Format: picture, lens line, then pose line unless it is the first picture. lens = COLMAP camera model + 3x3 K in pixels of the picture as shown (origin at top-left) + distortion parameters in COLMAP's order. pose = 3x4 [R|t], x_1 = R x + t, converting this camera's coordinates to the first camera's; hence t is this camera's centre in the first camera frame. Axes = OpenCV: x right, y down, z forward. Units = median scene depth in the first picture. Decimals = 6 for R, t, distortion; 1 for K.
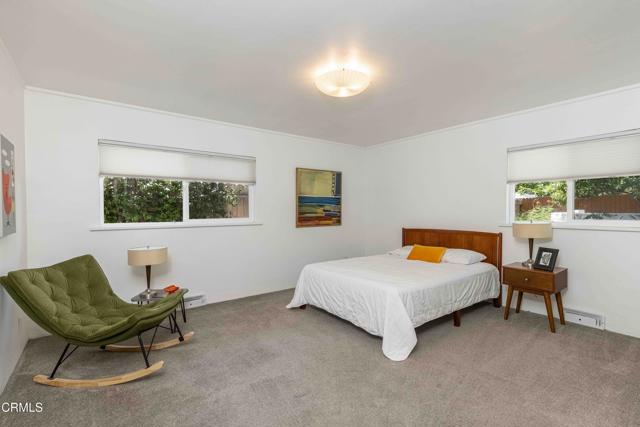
lens RADIAL K [[294.9, 0, 320.0], [0, 294.9, 213.5], [0, 0, 1]] dist [0.003135, -0.000149]
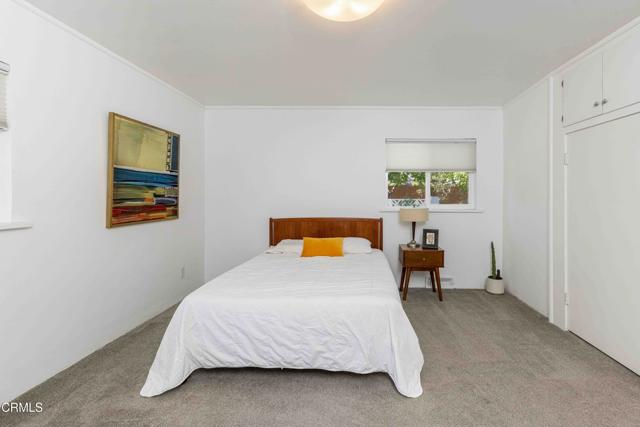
lens RADIAL K [[302.0, 0, 320.7], [0, 302.0, 198.2], [0, 0, 1]] dist [0.010536, -0.000427]
pose [[0.615270, -0.001124, 0.788316, -0.323970], [0.001939, 0.999998, -0.000088, -0.004772], [-0.788314, 0.001583, 0.615271, 0.457254]]
